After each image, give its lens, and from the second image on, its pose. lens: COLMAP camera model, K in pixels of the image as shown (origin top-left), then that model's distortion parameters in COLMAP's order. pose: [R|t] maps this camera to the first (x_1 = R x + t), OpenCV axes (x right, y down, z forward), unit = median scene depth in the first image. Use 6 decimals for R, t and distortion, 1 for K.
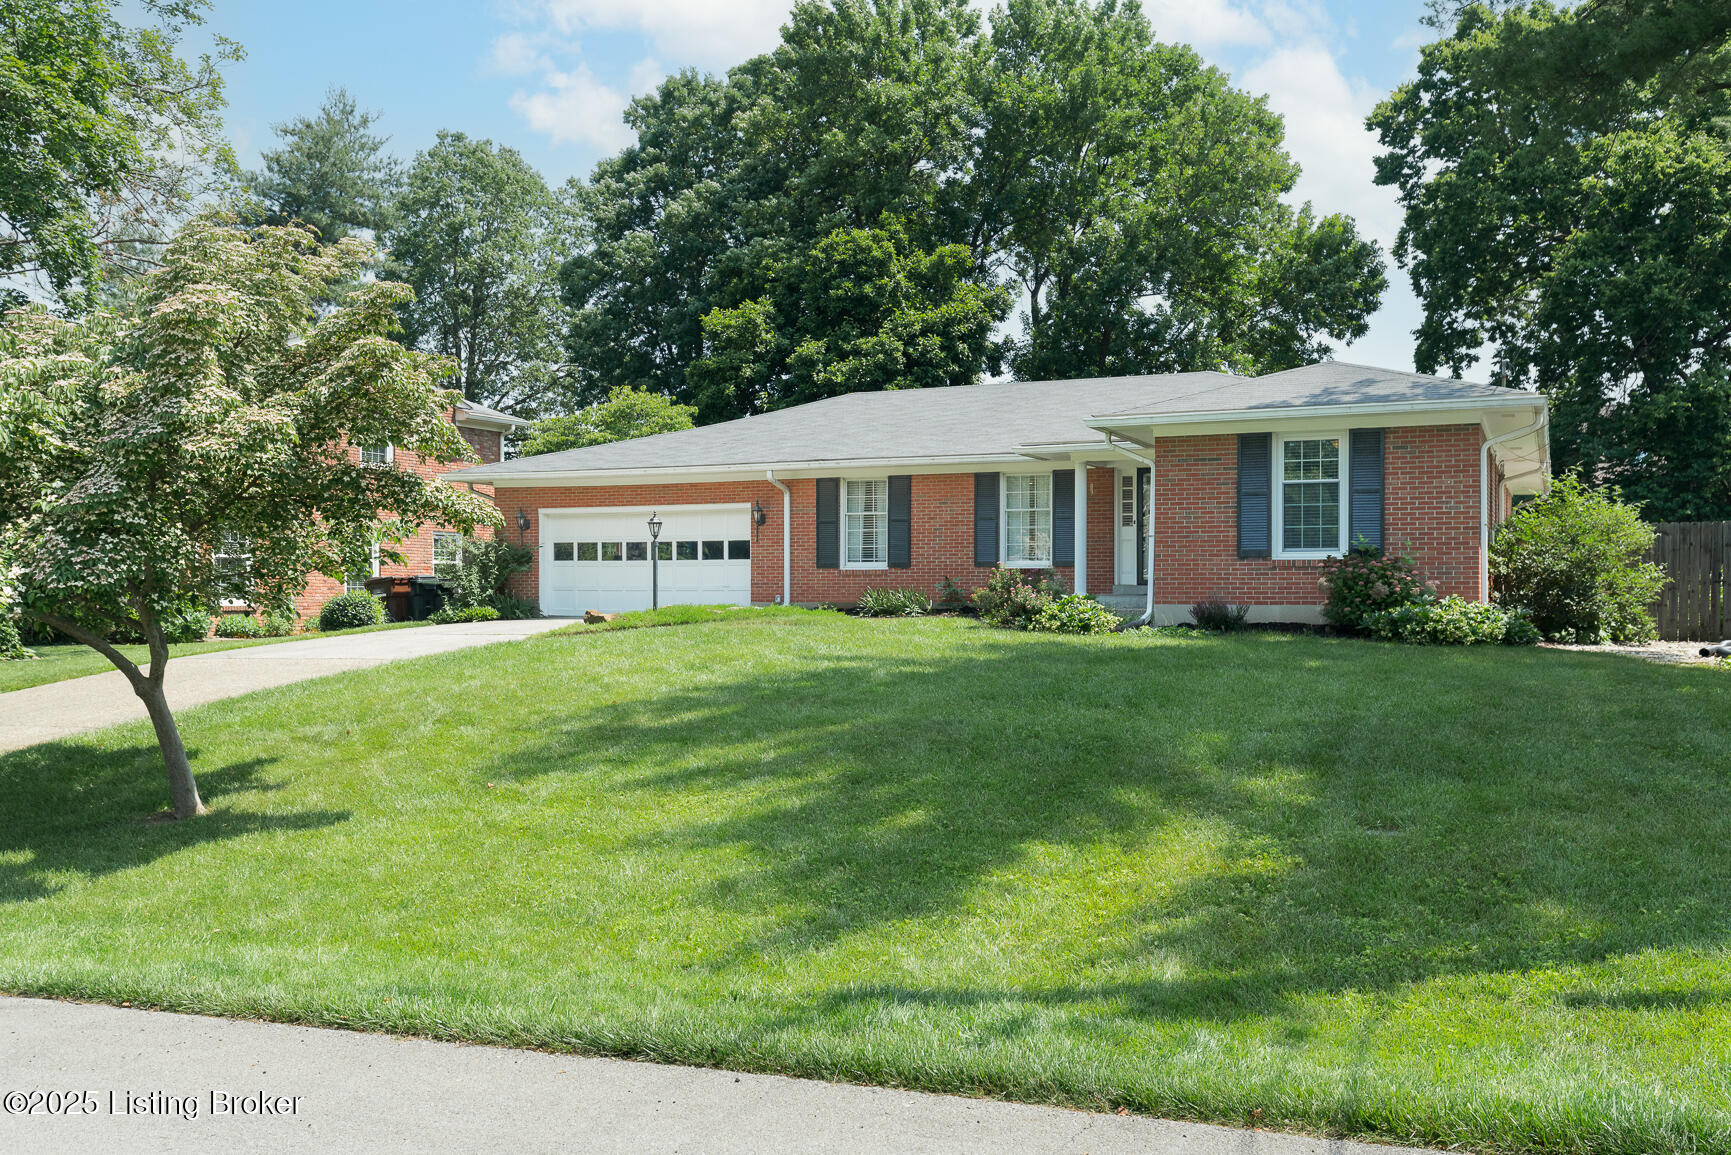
lens RADIAL K [[1596.9, 0, 865.5], [0, 1596.9, 577.5], [0, 0, 1]] dist [0.012729, 0.003219]
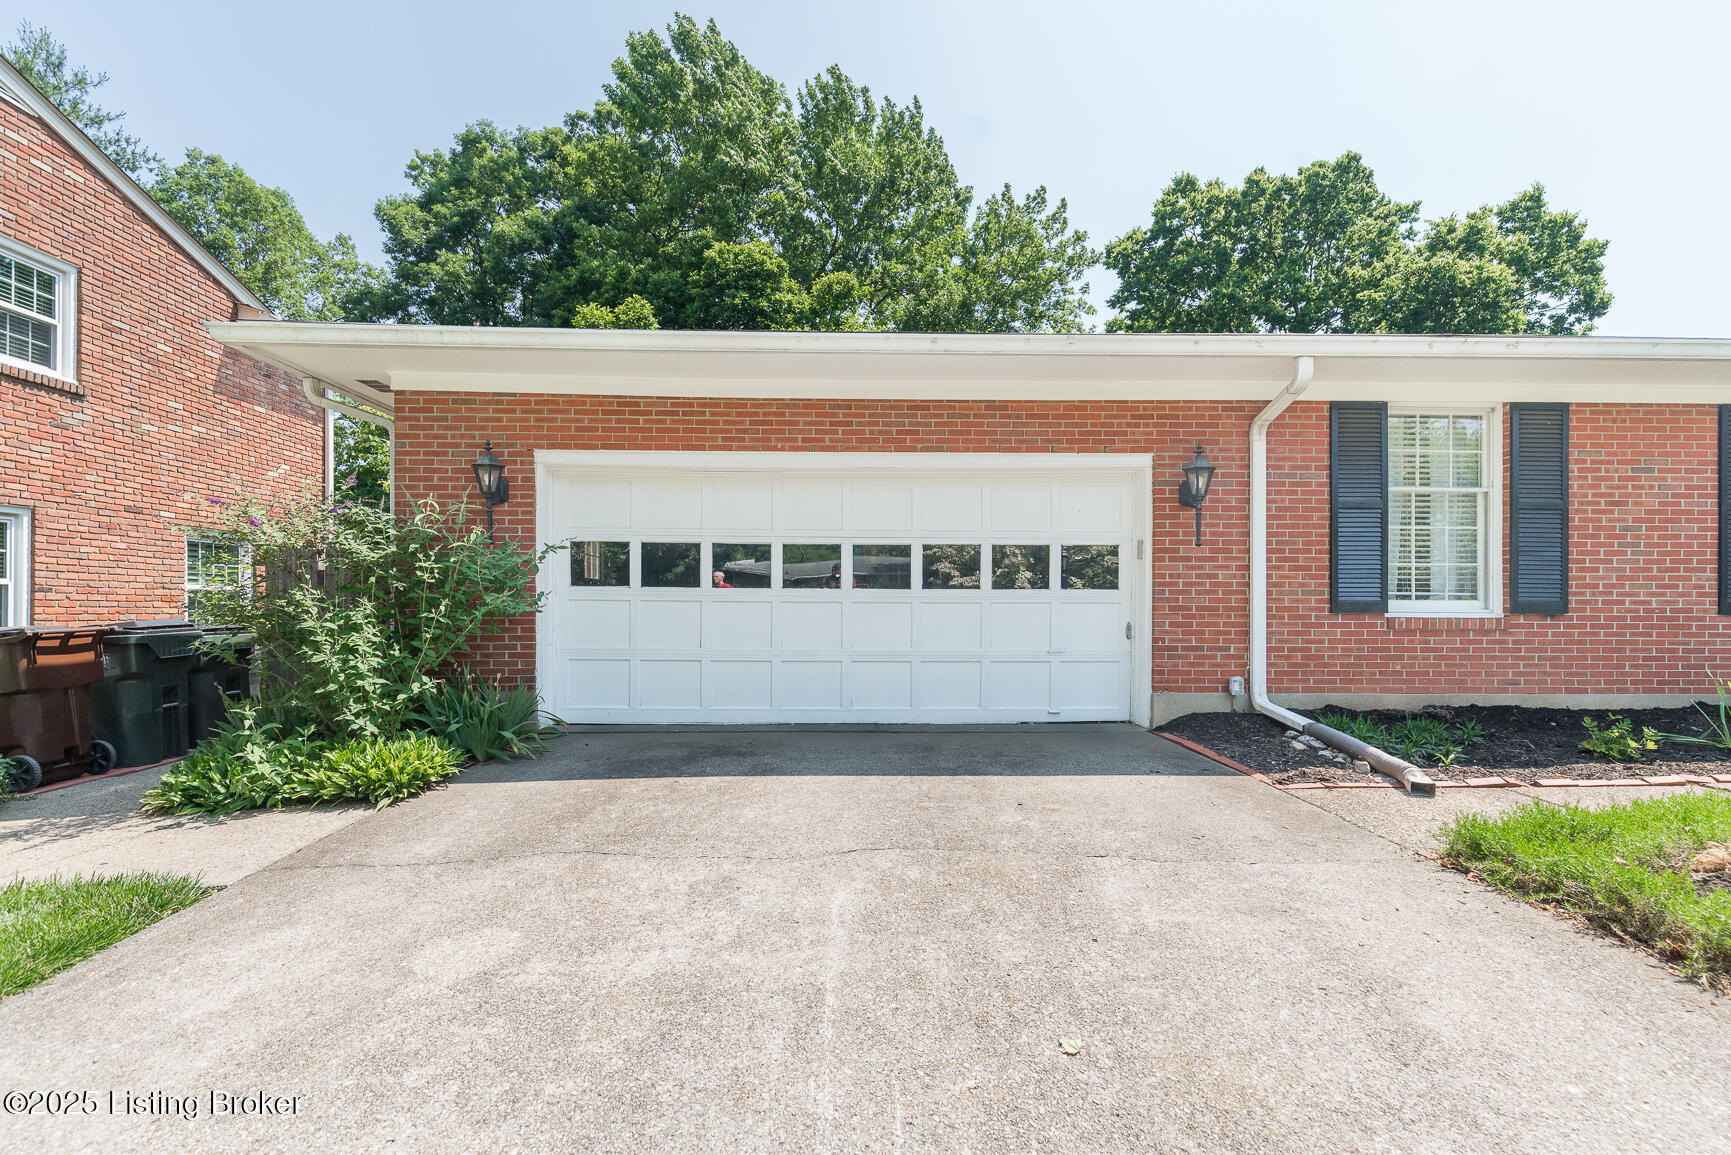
lens RADIAL K [[785.2, 0, 857.6], [0, 785.2, 594.9], [0, 0, 1]] dist [0.011437, 0.001616]
pose [[0.903353, 0.005538, 0.428863, -0.227815], [-0.008406, 0.999953, 0.004795, -0.010348], [-0.428816, -0.007936, 0.903357, 0.836674]]
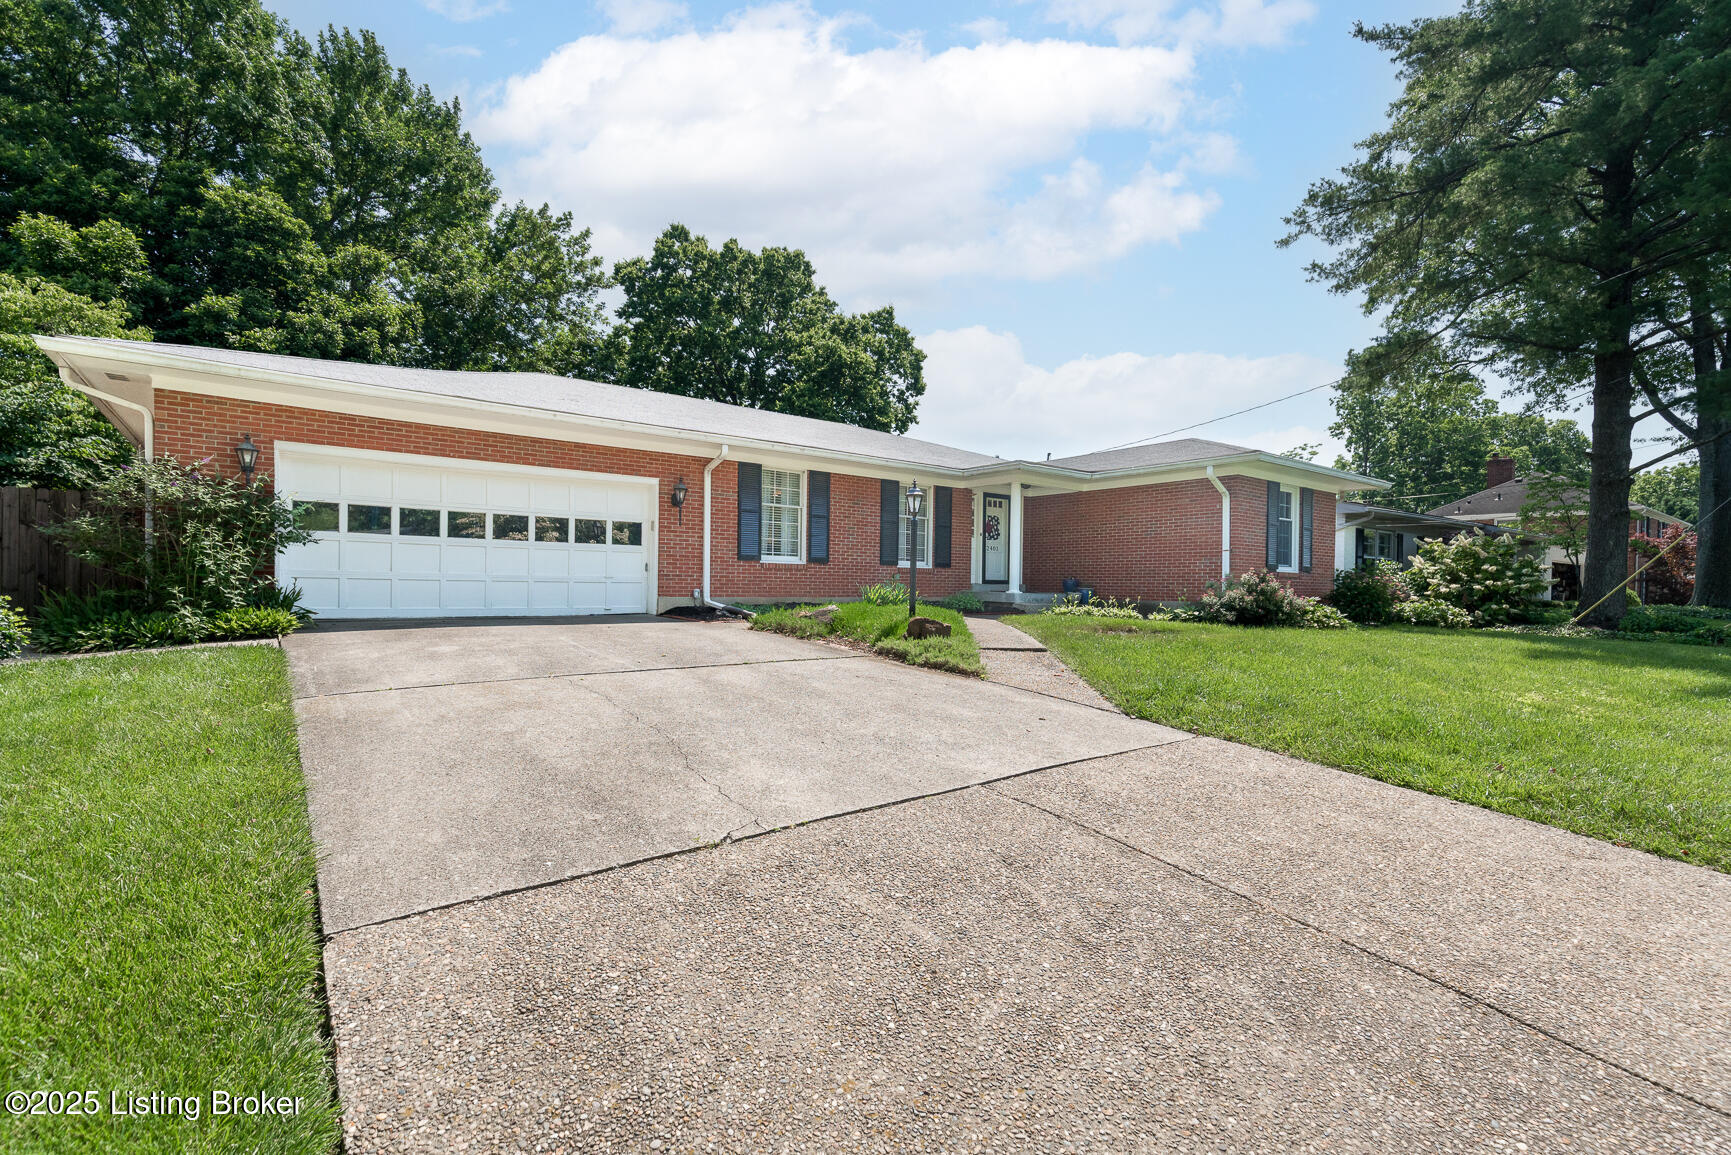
lens RADIAL K [[785.2, 0, 857.6], [0, 785.2, 594.9], [0, 0, 1]] dist [0.011437, 0.001616]
pose [[0.485115, -0.007699, 0.874416, -0.379352], [-0.029106, 0.999265, 0.024946, 0.000898], [-0.873966, -0.037552, 0.484535, 0.697933]]
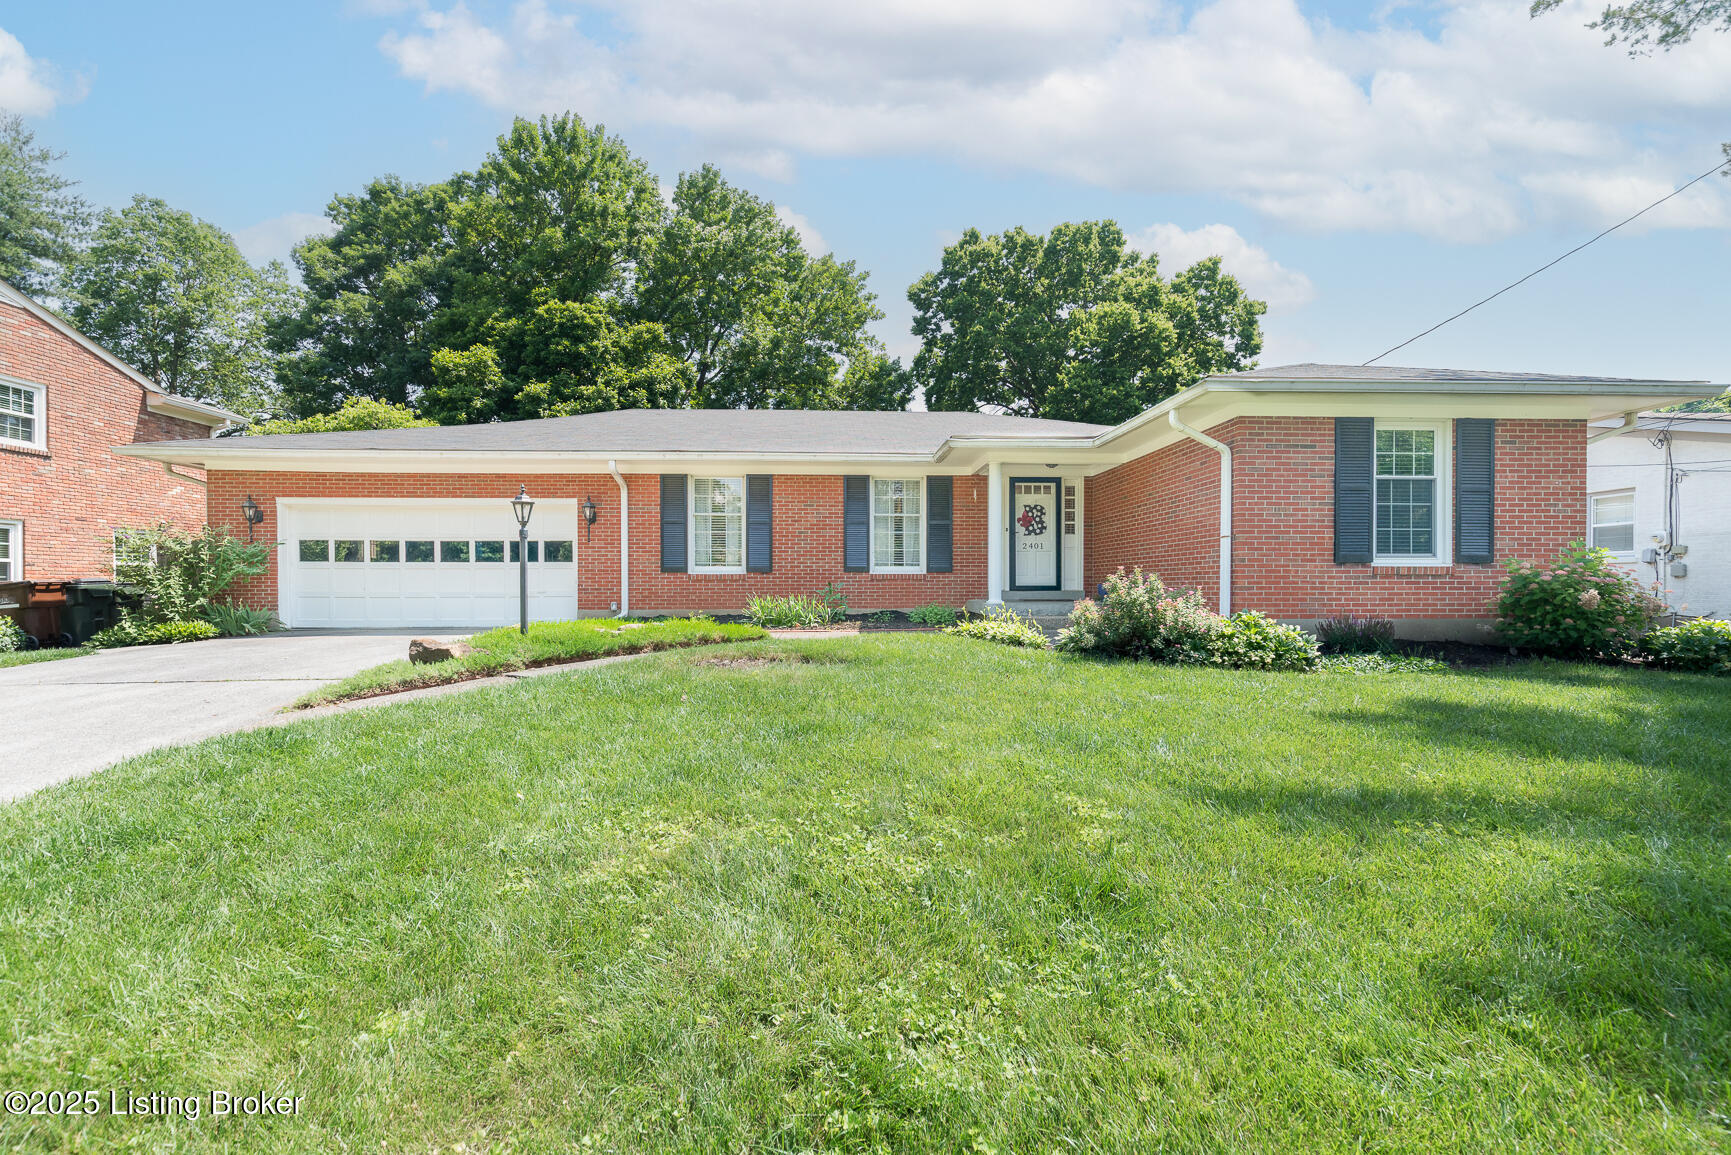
lens RADIAL K [[800.4, 0, 886.5], [0, 800.4, 593.2], [0, 0, 1]] dist [0.003973, -0.000400]
pose [[0.885350, -0.006918, 0.464873, -0.125402], [-0.002249, 0.999814, 0.019161, -0.002920], [-0.464919, -0.018010, 0.885170, 0.516857]]
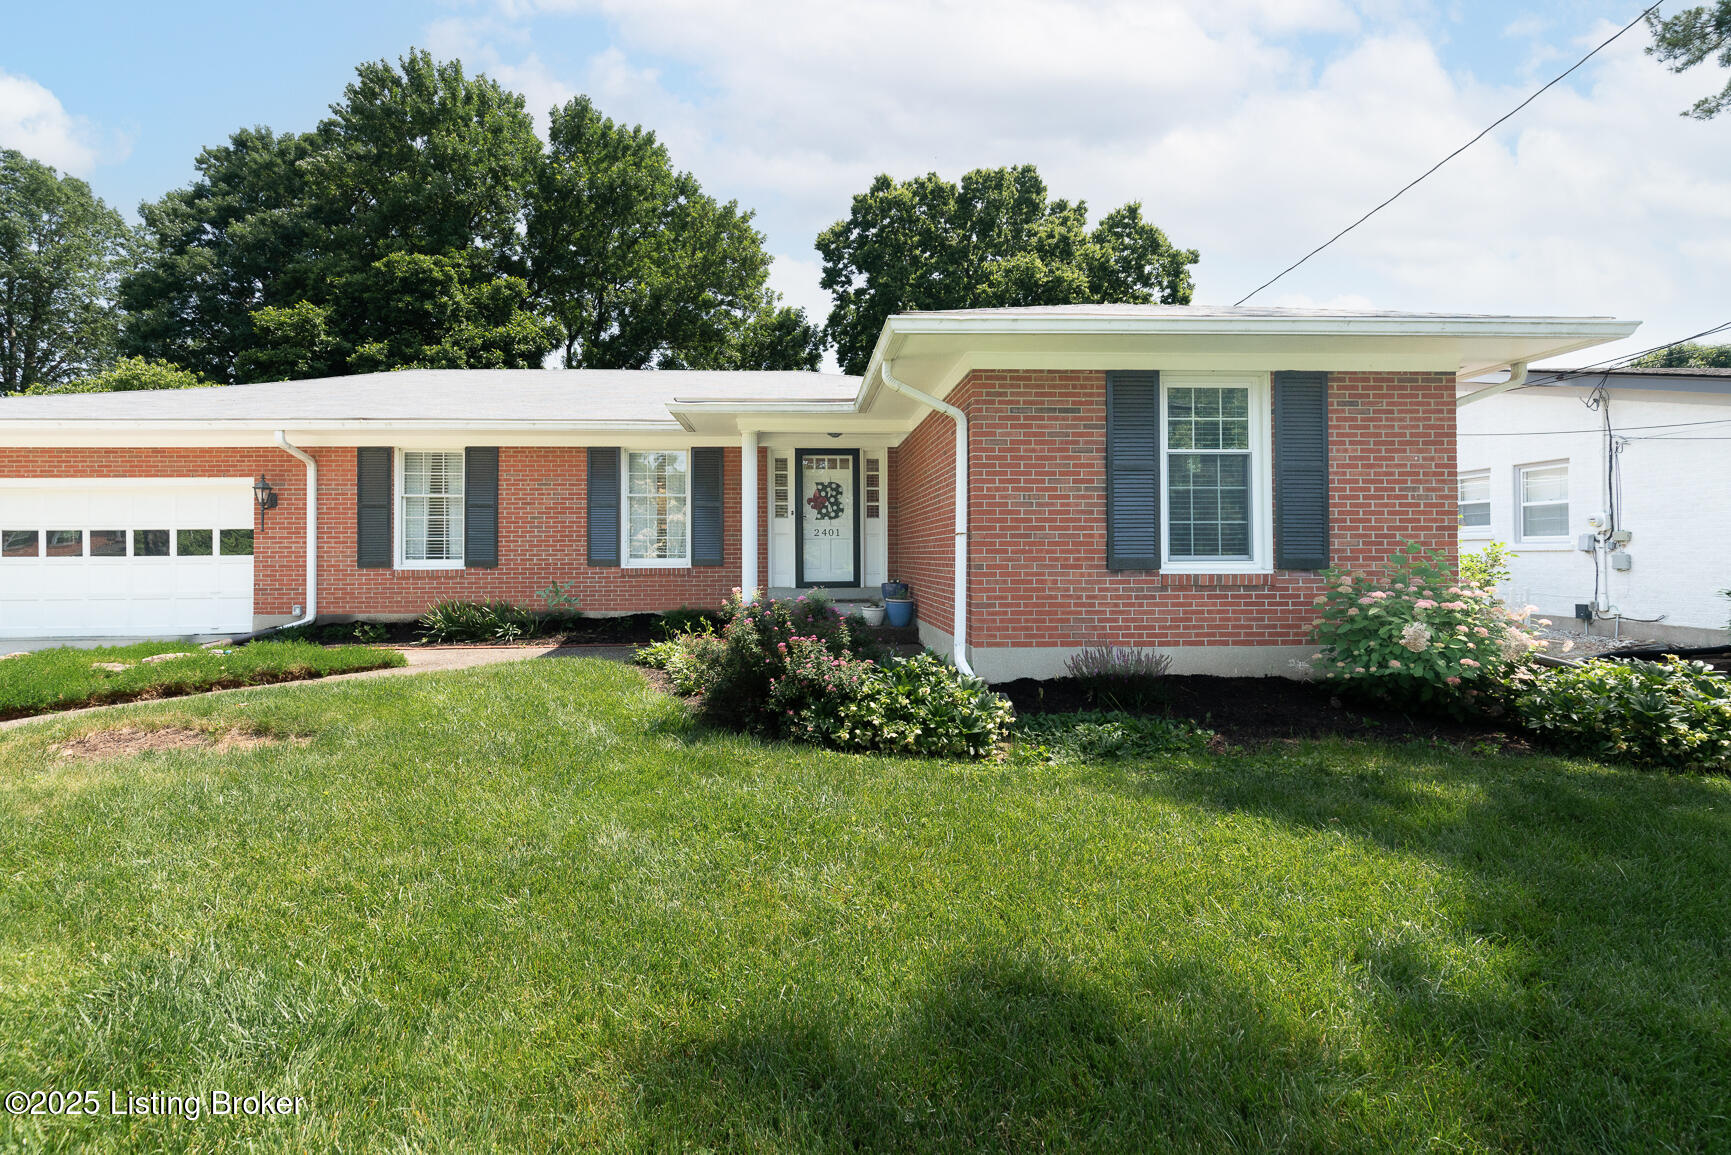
lens RADIAL K [[824.7, 0, 850.3], [0, 824.7, 545.7], [0, 0, 1]] dist [-0.000533, 0.000591]
pose [[0.890494, -0.001118, 0.454994, -0.001237], [0.000900, 0.999999, 0.000697, -0.015759], [-0.454994, -0.000211, 0.890494, 0.536692]]
